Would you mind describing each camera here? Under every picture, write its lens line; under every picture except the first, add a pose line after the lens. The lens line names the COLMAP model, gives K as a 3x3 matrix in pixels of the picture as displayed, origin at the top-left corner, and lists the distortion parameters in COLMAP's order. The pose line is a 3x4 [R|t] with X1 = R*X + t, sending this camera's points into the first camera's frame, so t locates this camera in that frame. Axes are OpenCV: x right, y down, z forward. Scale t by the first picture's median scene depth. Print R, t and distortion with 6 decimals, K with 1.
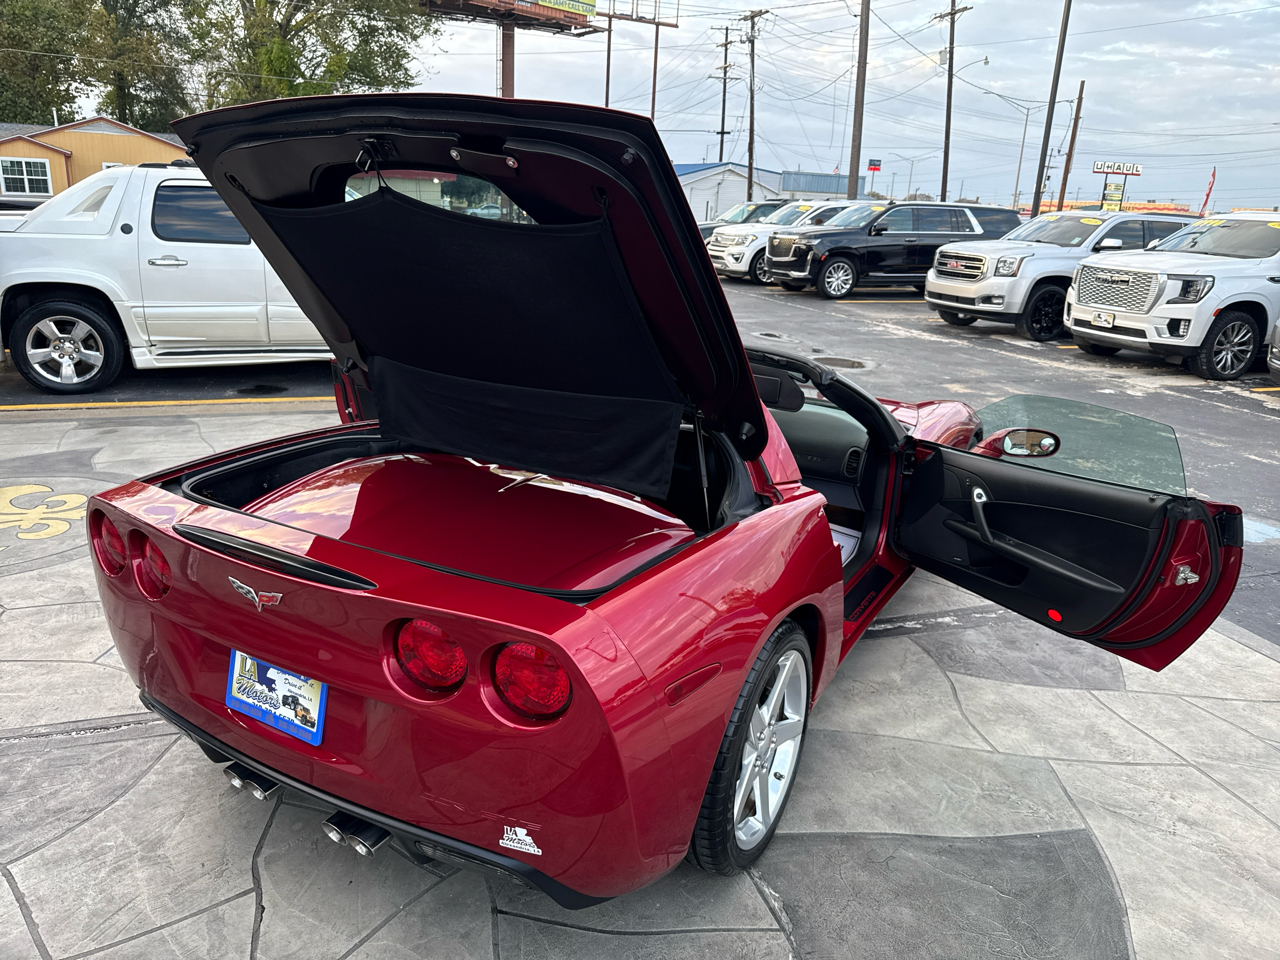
lens RADIAL K [[903.5, 0, 632.8], [0, 903.5, 473.0], [0, 0, 1]] dist [0.030986, -0.041221]
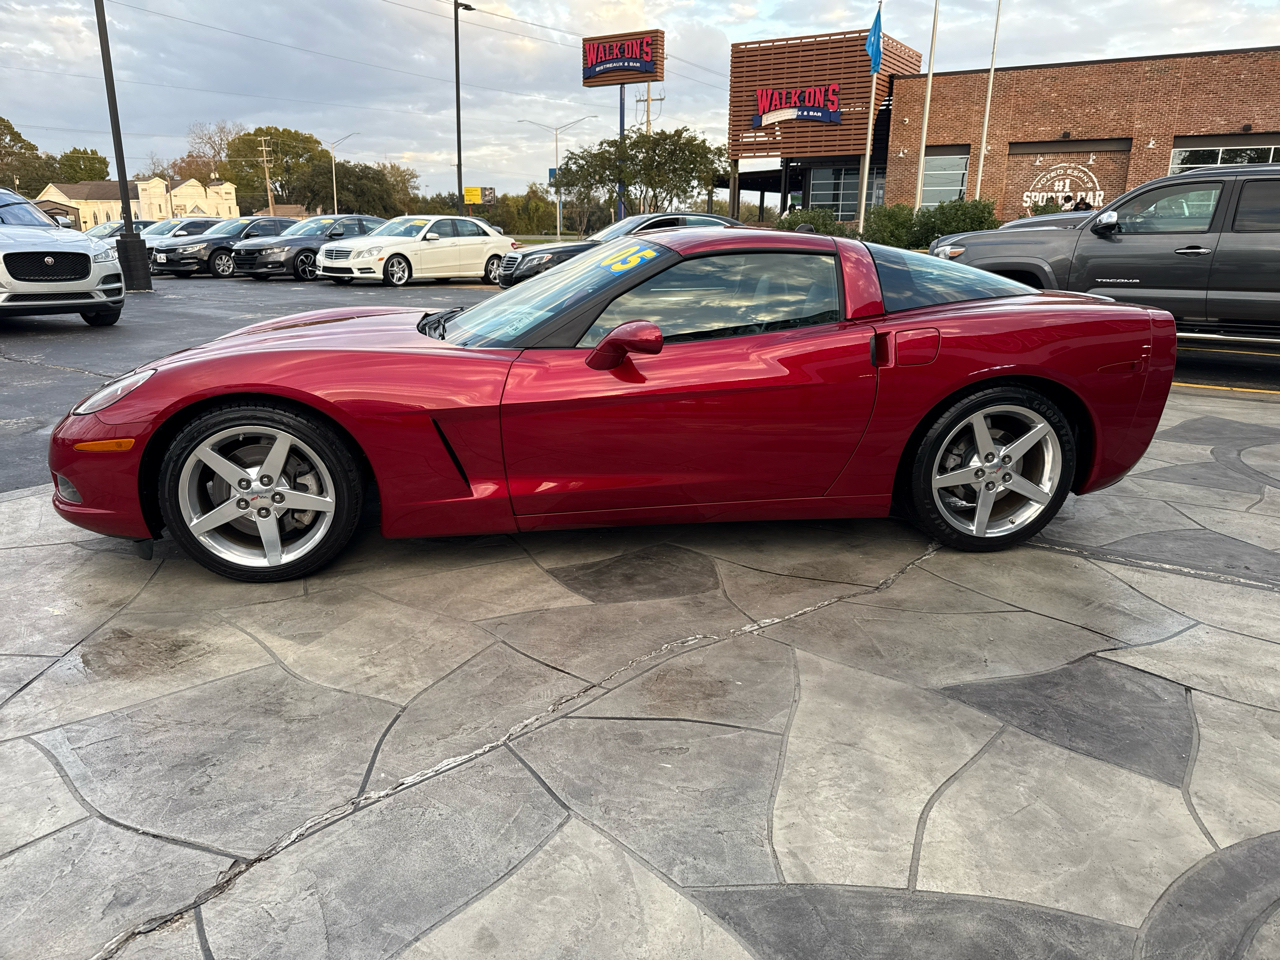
lens RADIAL K [[903.5, 0, 637.6], [0, 903.5, 487.5], [0, 0, 1]] dist [0.030986, -0.041221]
pose [[-0.625638, -0.262381, 0.734665, -0.896517], [0.179420, 0.868100, 0.462829, -0.429574], [-0.759200, 0.421378, -0.496040, 1.863622]]
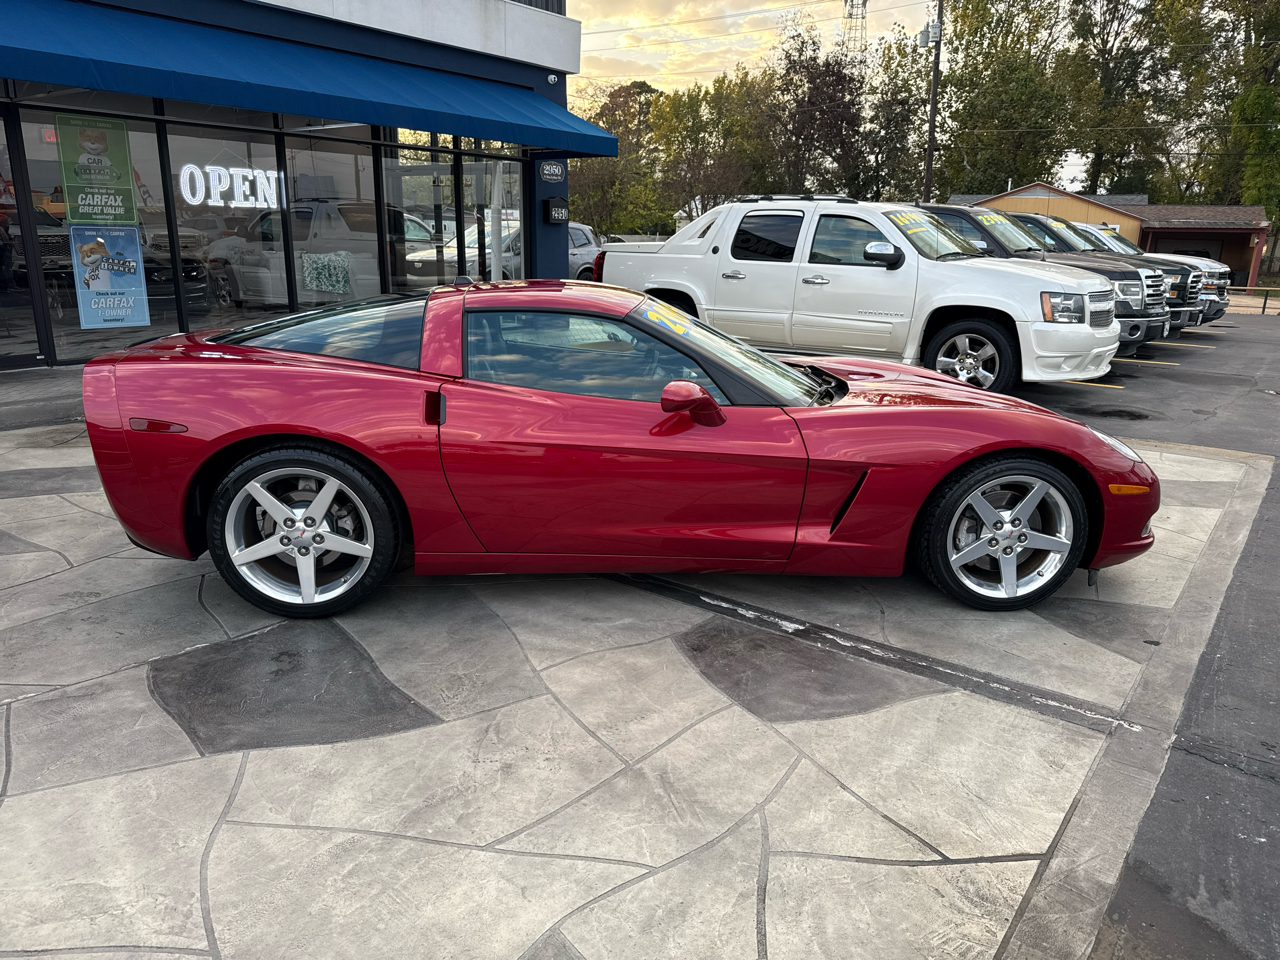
lens RADIAL K [[903.5, 0, 636.0], [0, 903.5, 480.7], [0, 0, 1]] dist [0.030986, -0.041221]
pose [[0.555729, 0.184251, -0.810689, 1.143767], [-0.233421, 0.970488, 0.060558, 0.012808], [0.797922, 0.155578, 0.582336, 0.436359]]
